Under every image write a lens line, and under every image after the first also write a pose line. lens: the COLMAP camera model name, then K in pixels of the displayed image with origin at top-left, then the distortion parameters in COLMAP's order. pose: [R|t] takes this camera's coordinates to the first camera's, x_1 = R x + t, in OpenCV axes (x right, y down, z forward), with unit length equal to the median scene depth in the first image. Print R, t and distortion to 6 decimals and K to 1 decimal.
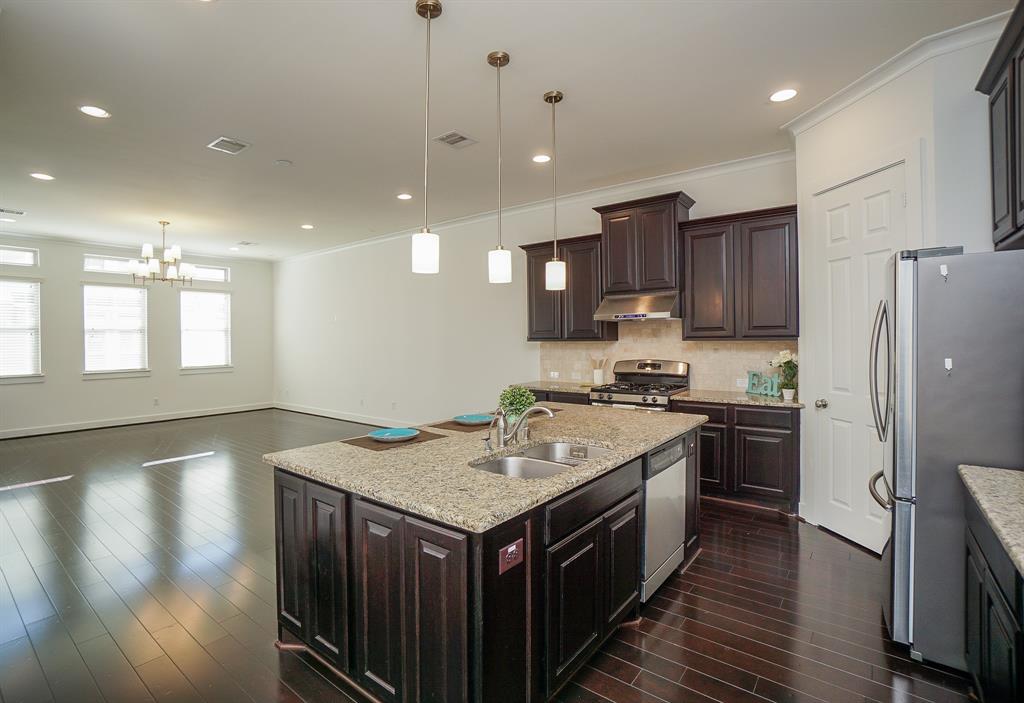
lens RADIAL K [[488.3, 0, 478.6], [0, 488.3, 341.5], [0, 0, 1]] dist [-0.014034, -0.000410]
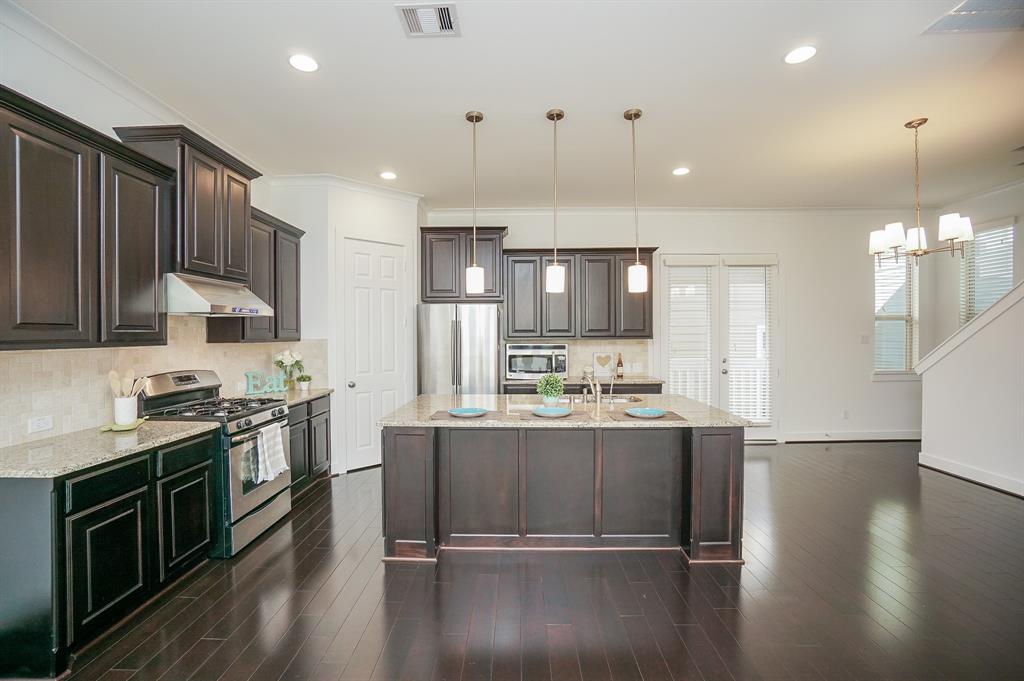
lens RADIAL K [[449.9, 0, 498.4], [0, 449.9, 338.4], [0, 0, 1]] dist [-0.047881, 0.010322]
pose [[-0.610129, 0.005482, 0.792283, -0.452805], [0.010725, 0.999942, 0.001341, -0.006308], [-0.792230, 0.009315, -0.610152, 1.067454]]
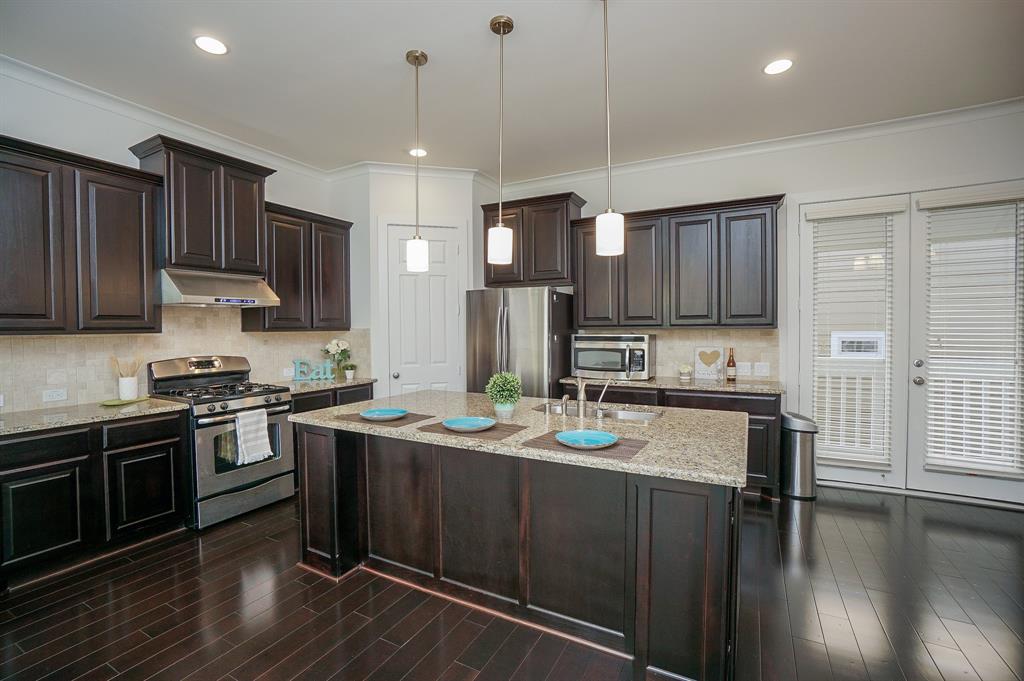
lens RADIAL K [[449.9, 0, 512.0], [0, 449.9, 339.7], [0, 0, 1]] dist [-0.047881, 0.010322]
pose [[-0.188854, -0.014046, 0.981905, -0.467678], [0.009531, 0.999824, 0.016135, 0.003594], [-0.981959, 0.012405, -0.188687, 0.662951]]
